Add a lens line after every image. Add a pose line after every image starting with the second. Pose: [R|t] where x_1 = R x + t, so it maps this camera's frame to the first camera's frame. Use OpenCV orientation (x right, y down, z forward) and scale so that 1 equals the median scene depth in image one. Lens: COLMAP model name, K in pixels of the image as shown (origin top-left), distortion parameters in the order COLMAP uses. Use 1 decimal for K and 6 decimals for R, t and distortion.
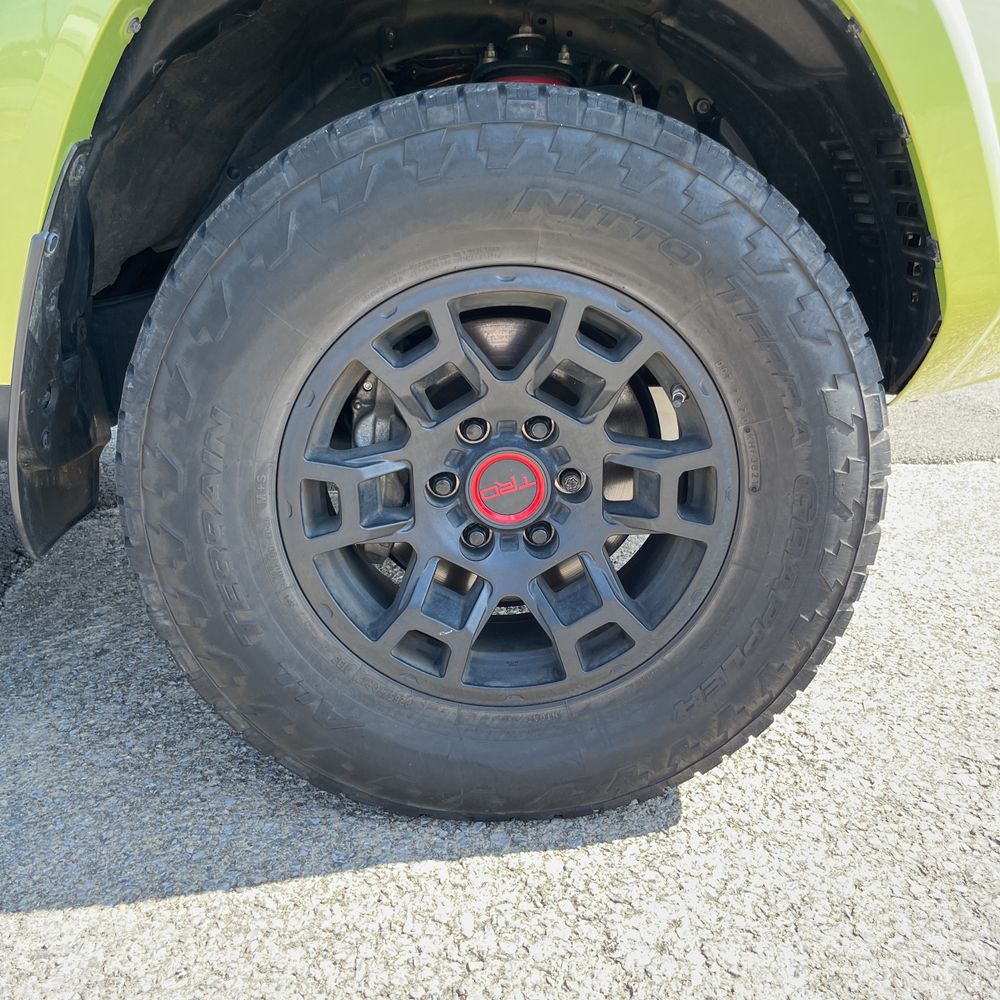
lens RADIAL K [[1026.7, 0, 510.1], [0, 1026.7, 502.7], [0, 0, 1]] dist [0.023453, 0.000000]
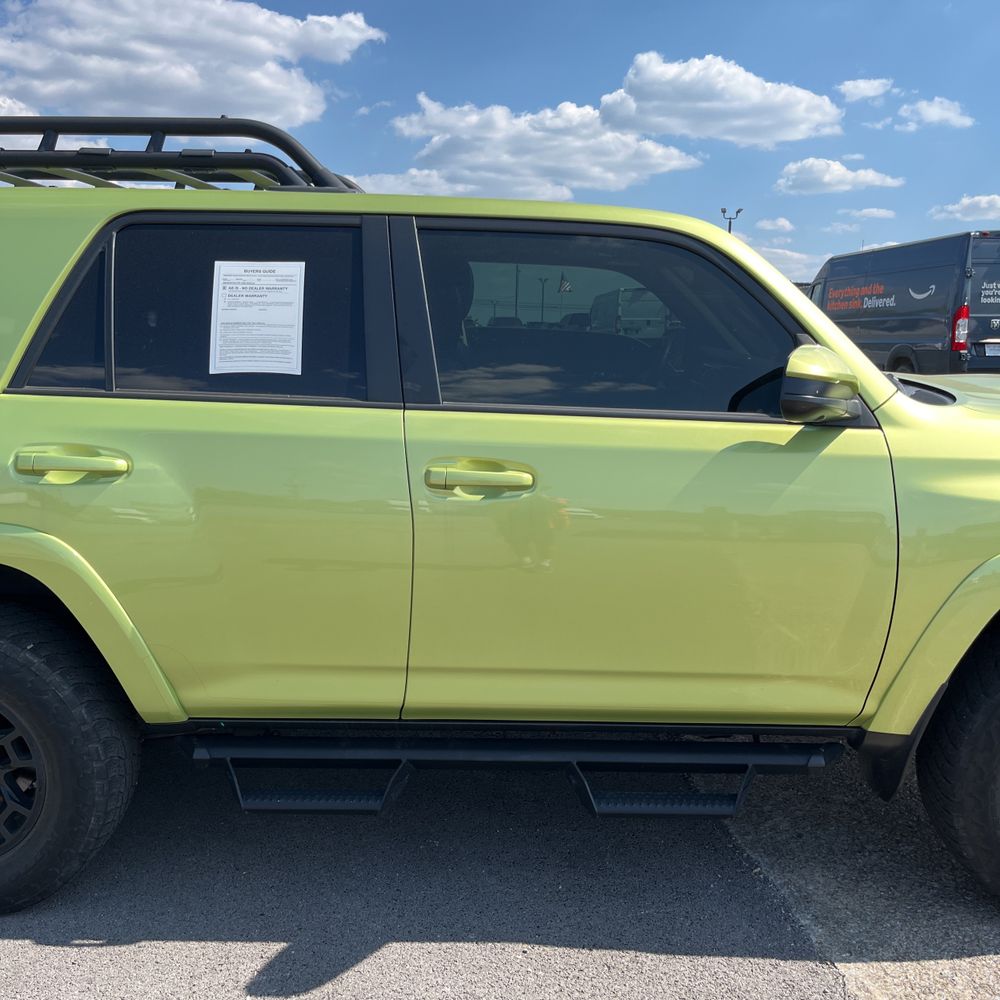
lens RADIAL K [[1026.7, 0, 508.6], [0, 1026.7, 500.7], [0, 0, 1]] dist [0.023453, 0.000000]
pose [[0.998232, 0.004797, -0.059252, -1.227100], [-0.012532, 0.991320, -0.130870, -0.315245], [0.058110, 0.131381, 0.989627, -1.486060]]
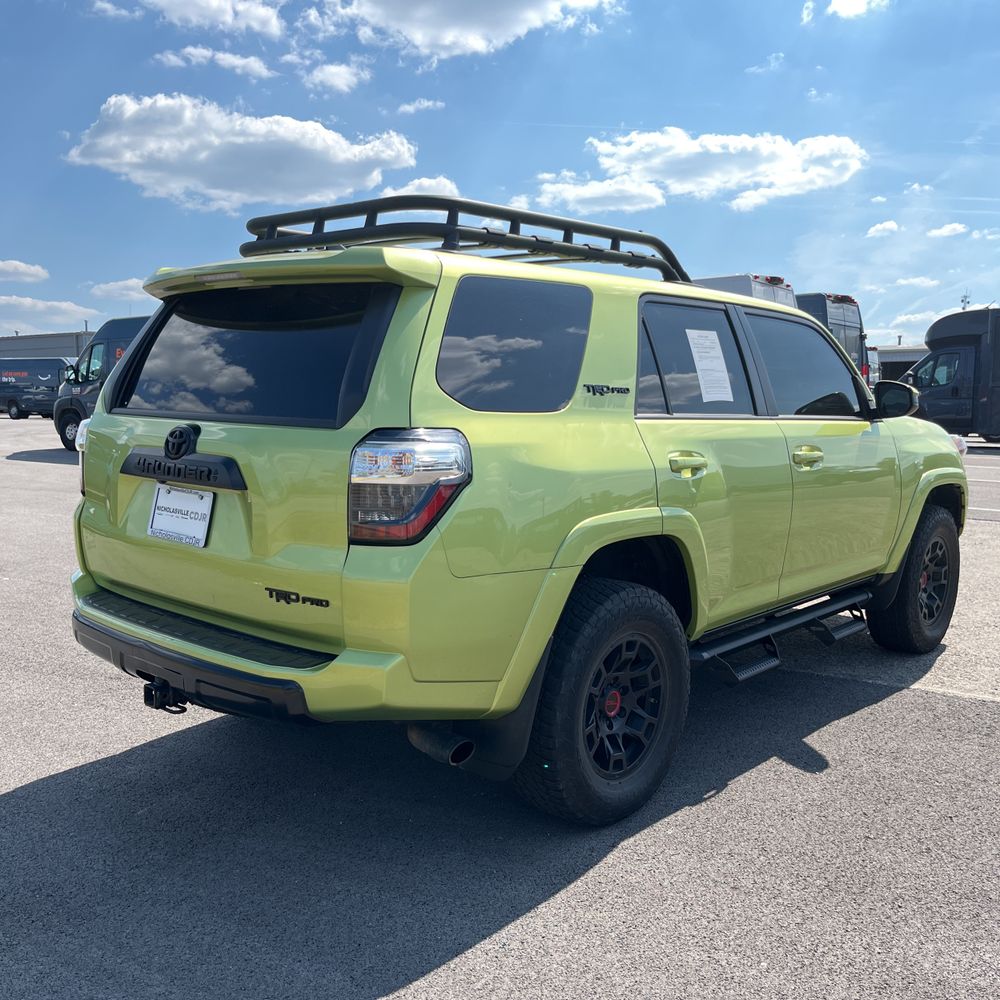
lens RADIAL K [[1026.7, 0, 494.5], [0, 1026.7, 497.1], [0, 0, 1]] dist [0.023453, 0.000000]
pose [[0.704634, -0.090046, 0.703835, -5.064147], [0.223052, 0.969742, -0.099240, -0.380403], [-0.673602, 0.226920, 0.703397, -1.214713]]
